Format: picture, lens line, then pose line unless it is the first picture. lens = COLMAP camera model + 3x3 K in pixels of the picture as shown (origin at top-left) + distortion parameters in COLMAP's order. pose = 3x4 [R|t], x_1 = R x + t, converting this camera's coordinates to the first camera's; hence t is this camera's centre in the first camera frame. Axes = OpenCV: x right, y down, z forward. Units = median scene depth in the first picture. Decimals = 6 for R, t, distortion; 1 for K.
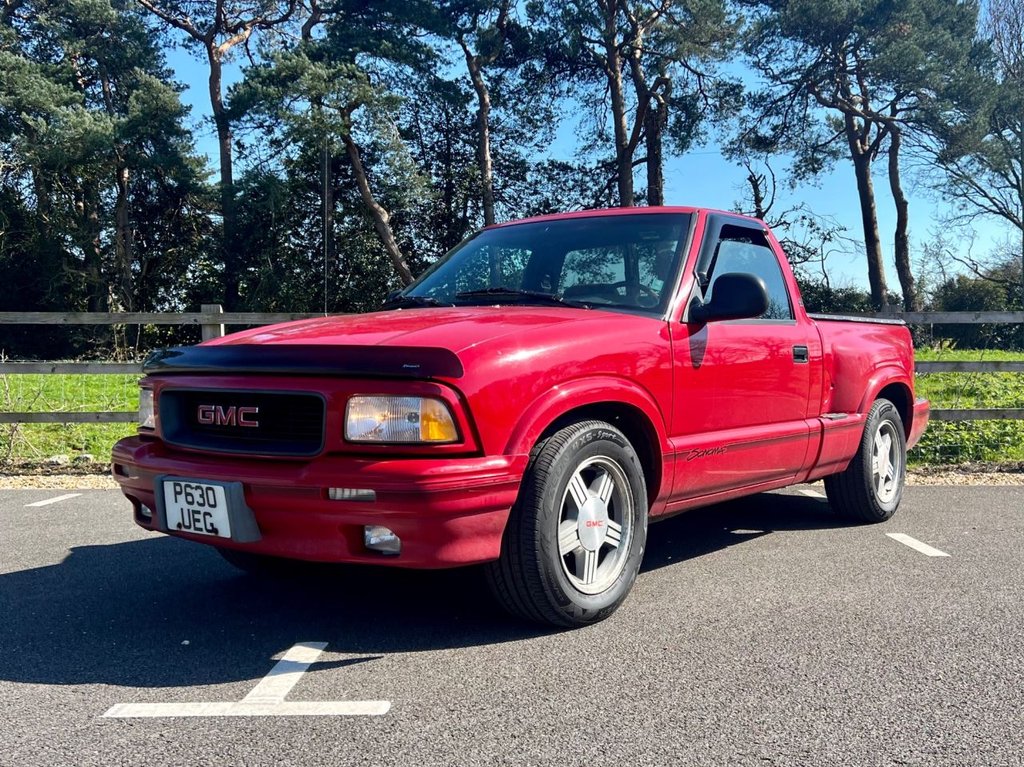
lens RADIAL K [[1040.0, 0, 549.8], [0, 1040.0, 414.9], [0, 0, 1]] dist [0.011574, -0.018847]
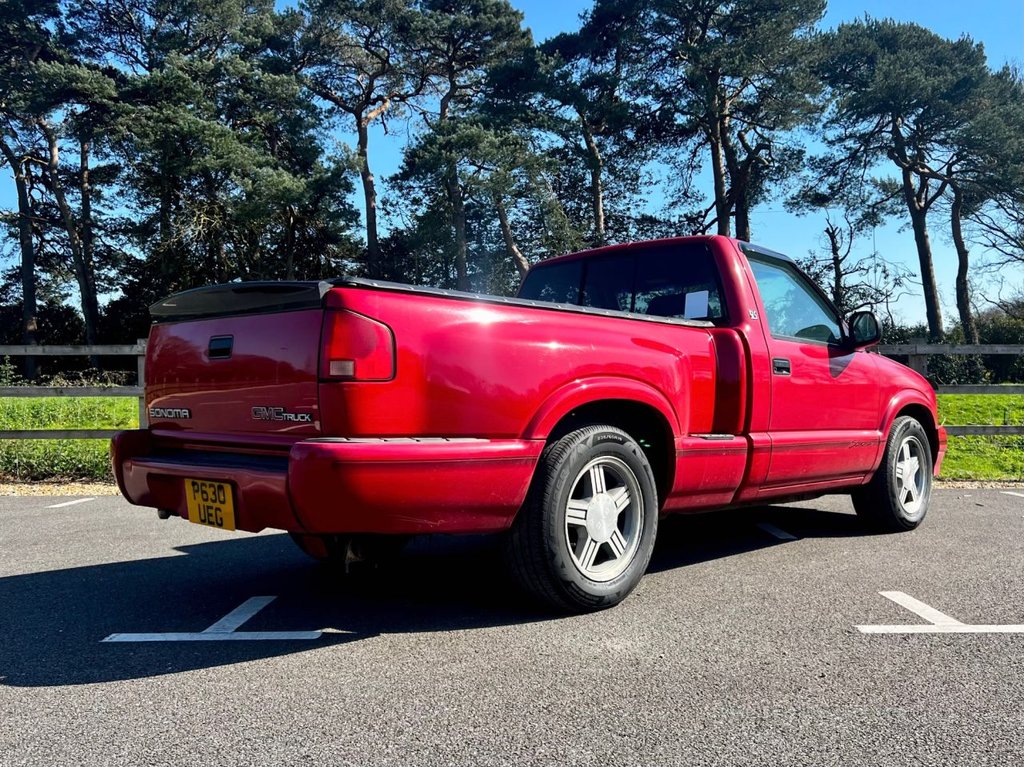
lens RADIAL K [[936.1, 0, 543.3], [0, 936.1, 388.8], [0, 0, 1]] dist [0.019189, -0.013905]
pose [[0.999919, -0.001409, 0.012645, -0.131983], [0.002099, 0.998502, -0.054672, 0.002648], [-0.012549, 0.054694, 0.998424, -0.017851]]
